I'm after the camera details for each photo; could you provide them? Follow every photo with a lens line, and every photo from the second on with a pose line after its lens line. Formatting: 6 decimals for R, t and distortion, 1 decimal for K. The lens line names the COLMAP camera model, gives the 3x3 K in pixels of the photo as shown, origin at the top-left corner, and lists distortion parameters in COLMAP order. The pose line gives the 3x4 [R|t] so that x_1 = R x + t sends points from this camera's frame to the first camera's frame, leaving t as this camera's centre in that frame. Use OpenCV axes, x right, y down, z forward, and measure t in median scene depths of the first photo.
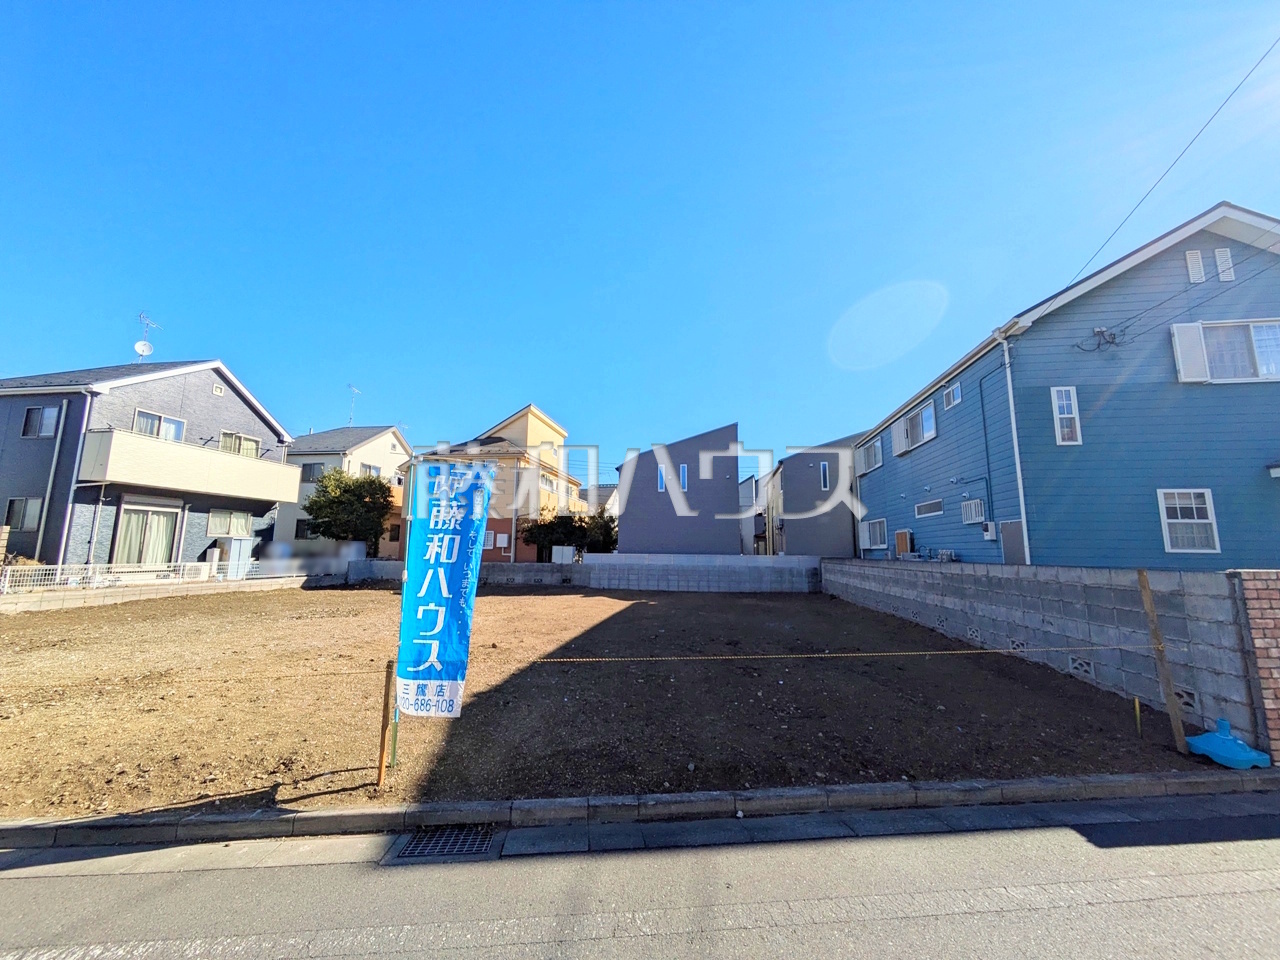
lens RADIAL K [[504.4, 0, 639.3], [0, 504.4, 475.9], [0, 0, 1]] dist [-0.002276, 0.002974]
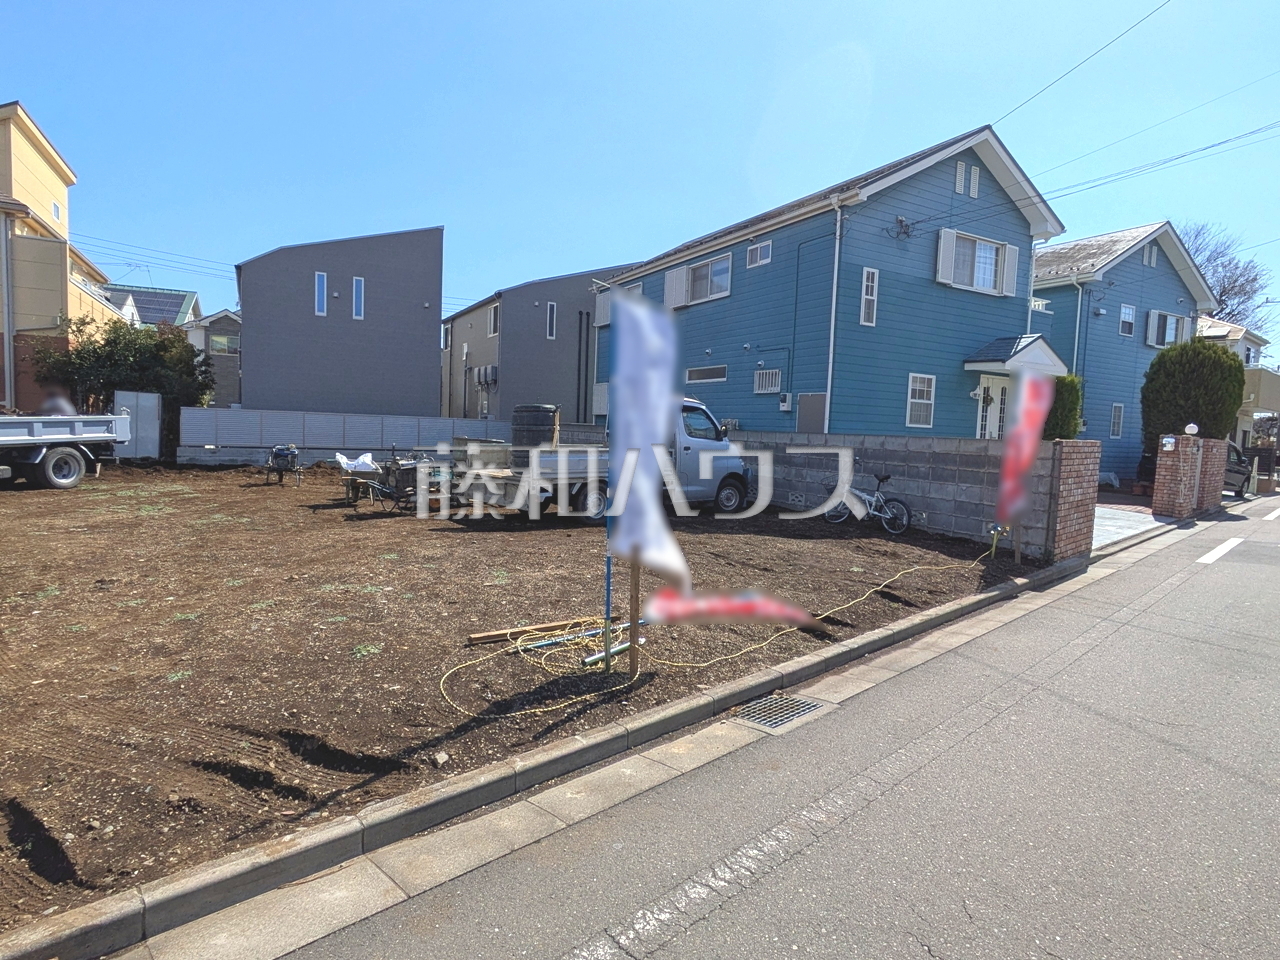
lens RADIAL K [[697.0, 0, 641.9], [0, 697.0, 477.7], [0, 0, 1]] dist [-0.001369, -0.000061]
pose [[0.792218, -0.022851, 0.609811, -0.311214], [-0.121864, 0.973246, 0.194785, 0.016424], [-0.597947, -0.228625, 0.768238, 0.054255]]
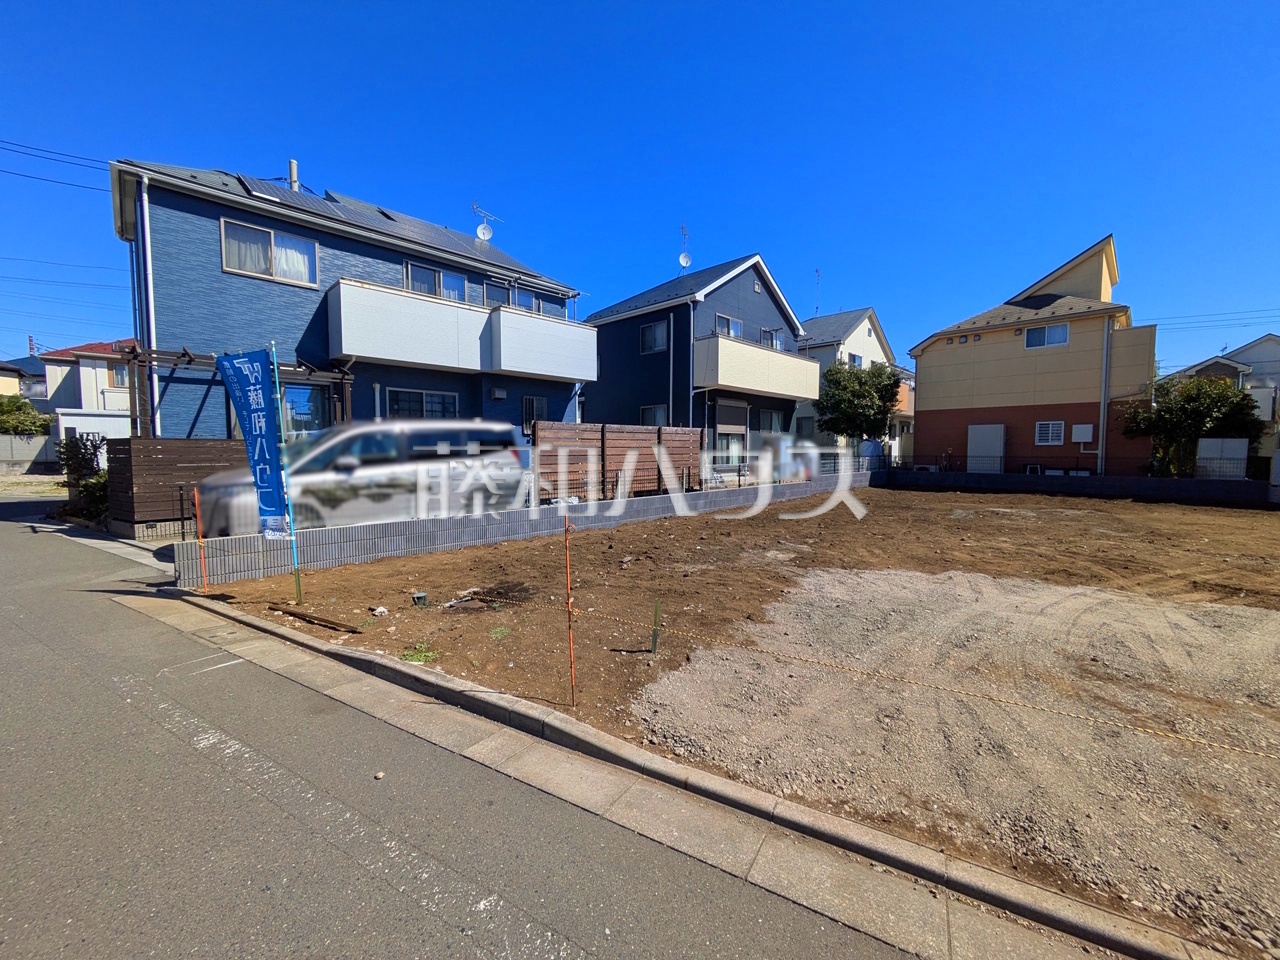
lens RADIAL K [[504.3, 0, 639.2], [0, 504.3, 477.8], [0, 0, 1]] dist [0.000056, 0.001177]
pose [[0.807878, 0.023488, -0.588882, -0.643836], [0.096641, 0.980401, 0.171683, 0.003368], [0.581373, -0.195609, 0.789774, 0.039303]]
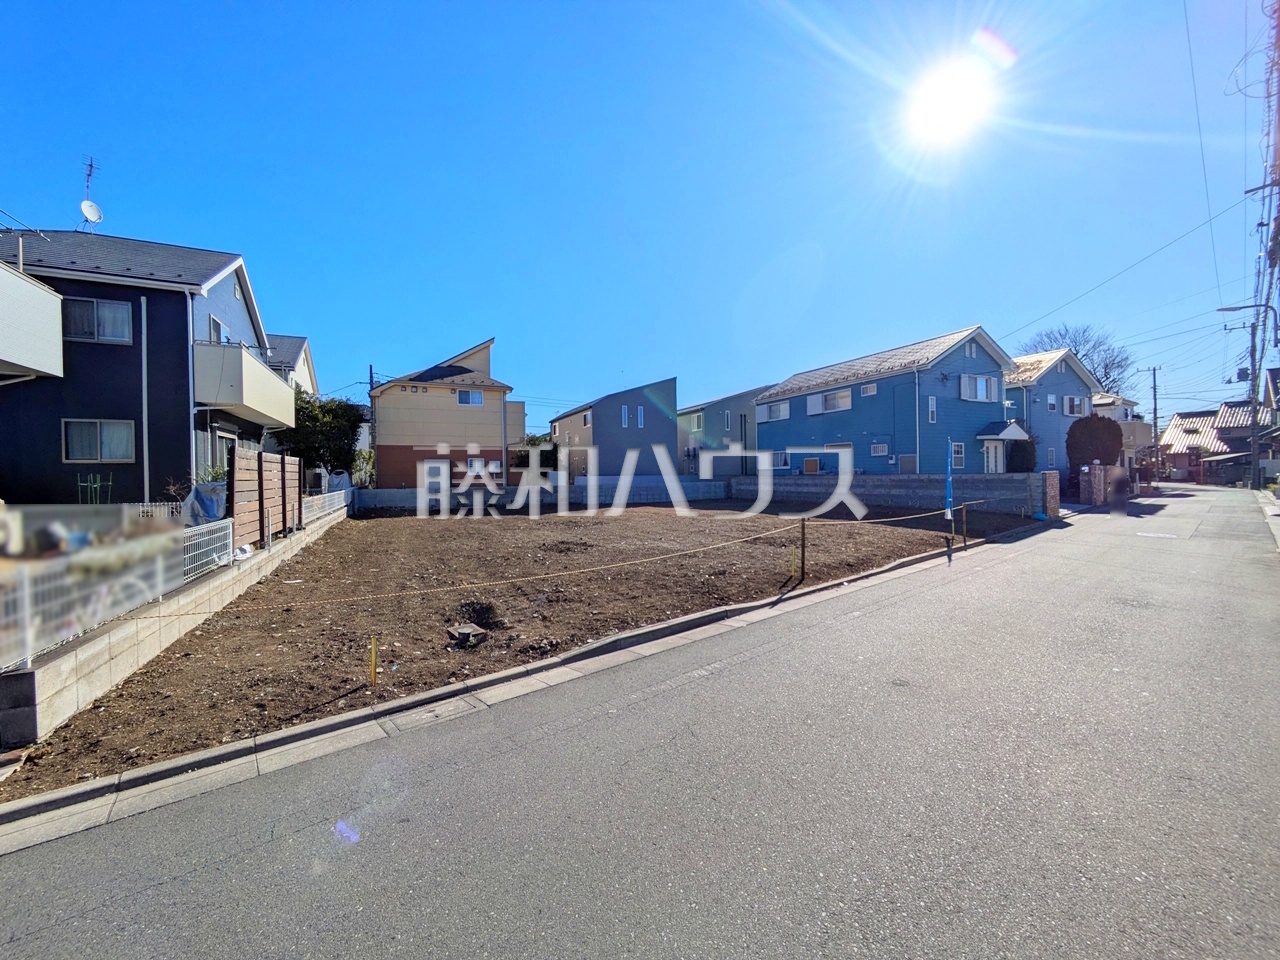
lens RADIAL K [[504.3, 0, 639.2], [0, 504.3, 477.8], [0, 0, 1]] dist [0.000056, 0.001177]
pose [[0.831636, -0.024614, 0.554776, -1.108459], [-0.061672, 0.988744, 0.136319, -0.031361], [-0.551886, -0.147582, 0.820756, -0.137702]]
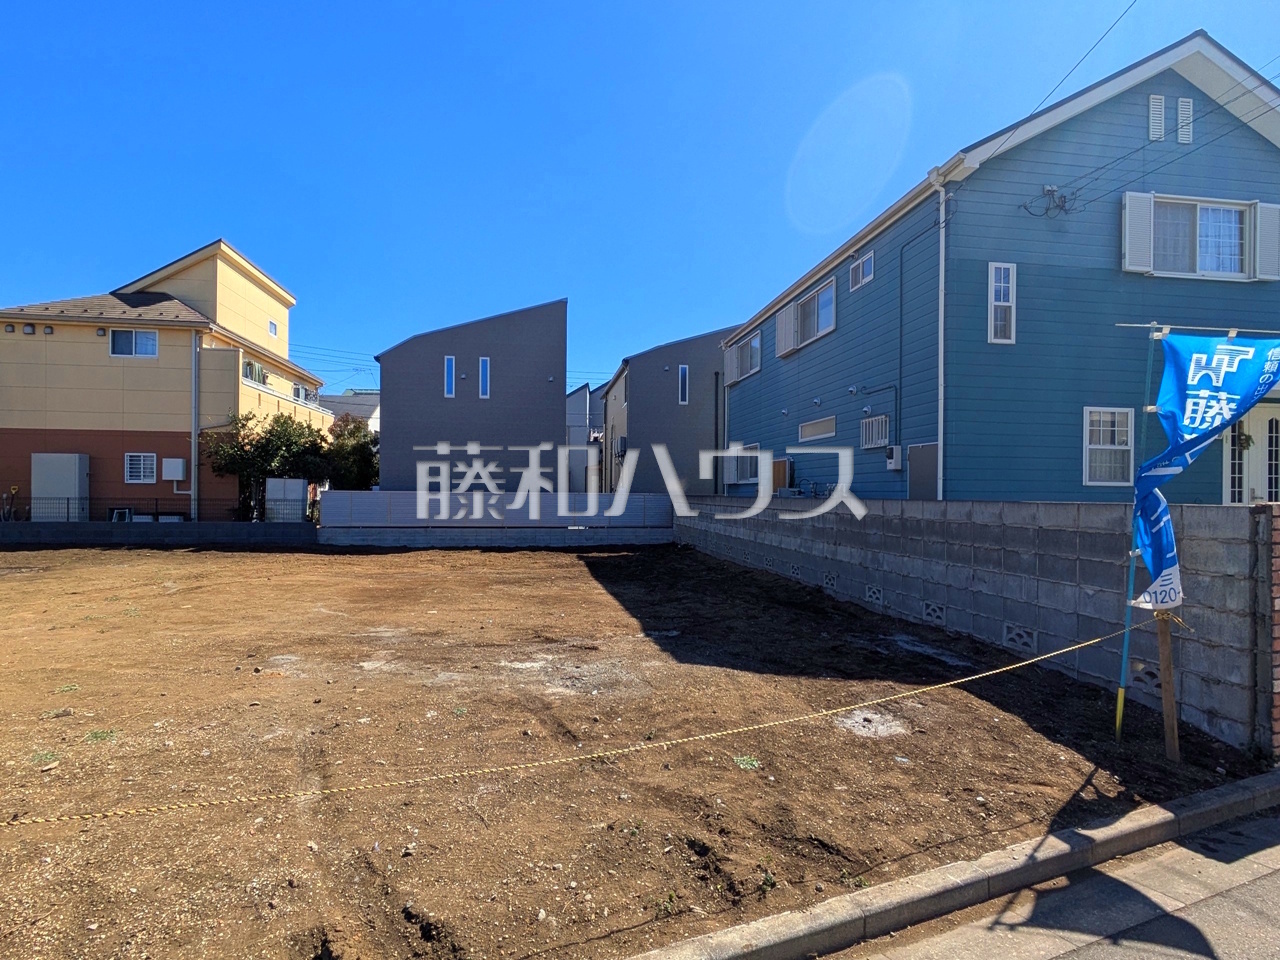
lens RADIAL K [[681.0, 0, 642.5], [0, 681.0, 493.0], [0, 0, 1]] dist [-0.002143, 0.001830]
pose [[0.953819, -0.001536, 0.300377, 0.029729], [-0.044249, 0.988359, 0.145564, 0.024521], [-0.297103, -0.152133, 0.942648, 0.123194]]
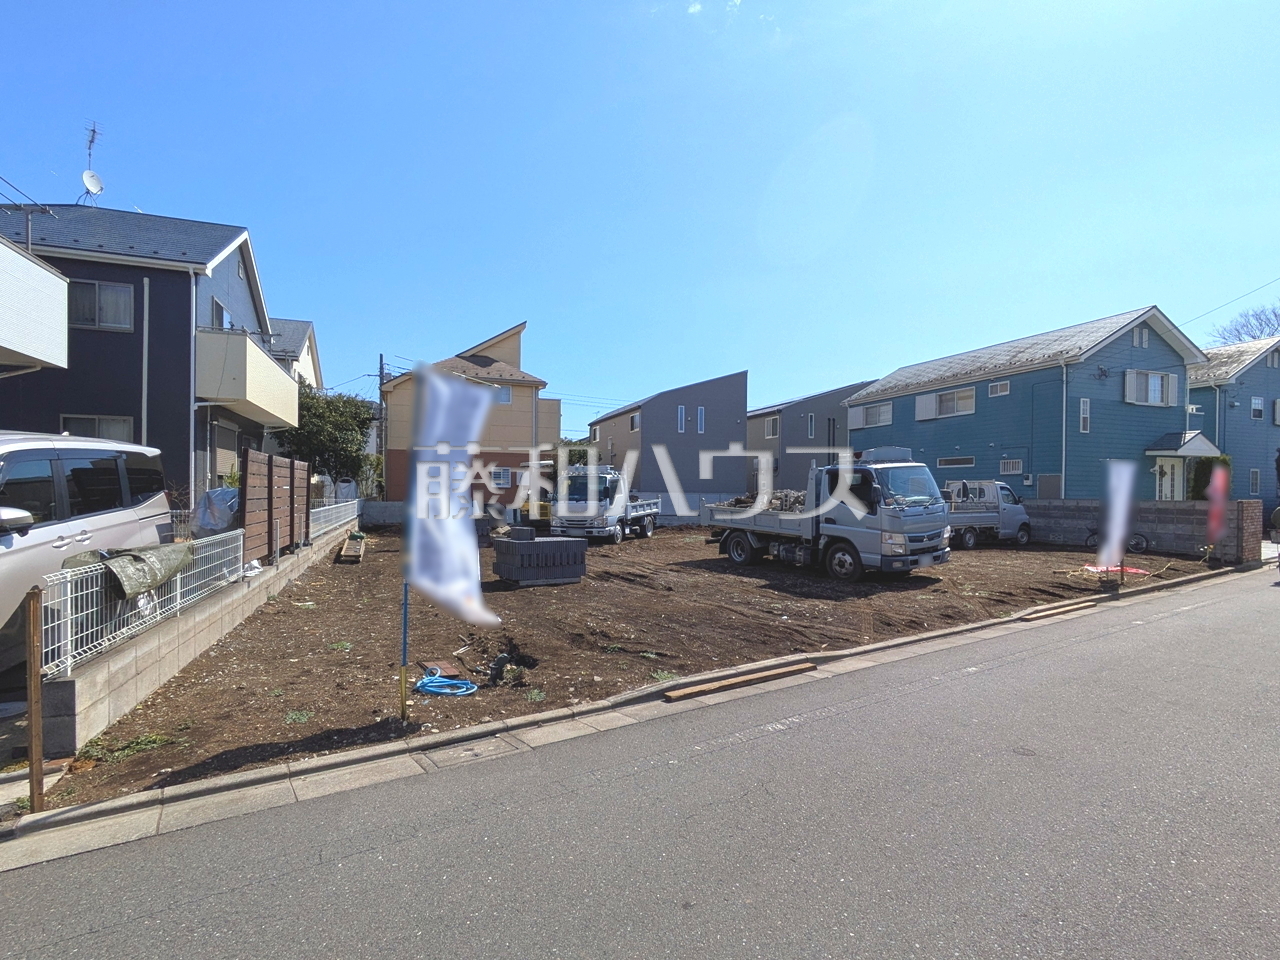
lens RADIAL K [[629.0, 0, 637.3], [0, 629.0, 495.4], [0, 0, 1]] dist [-0.002343, 0.002568]
pose [[0.879667, -0.004278, 0.475571, -1.126056], [-0.072573, 0.987041, 0.143117, -0.032846], [-0.470021, -0.160409, 0.867957, -0.151848]]
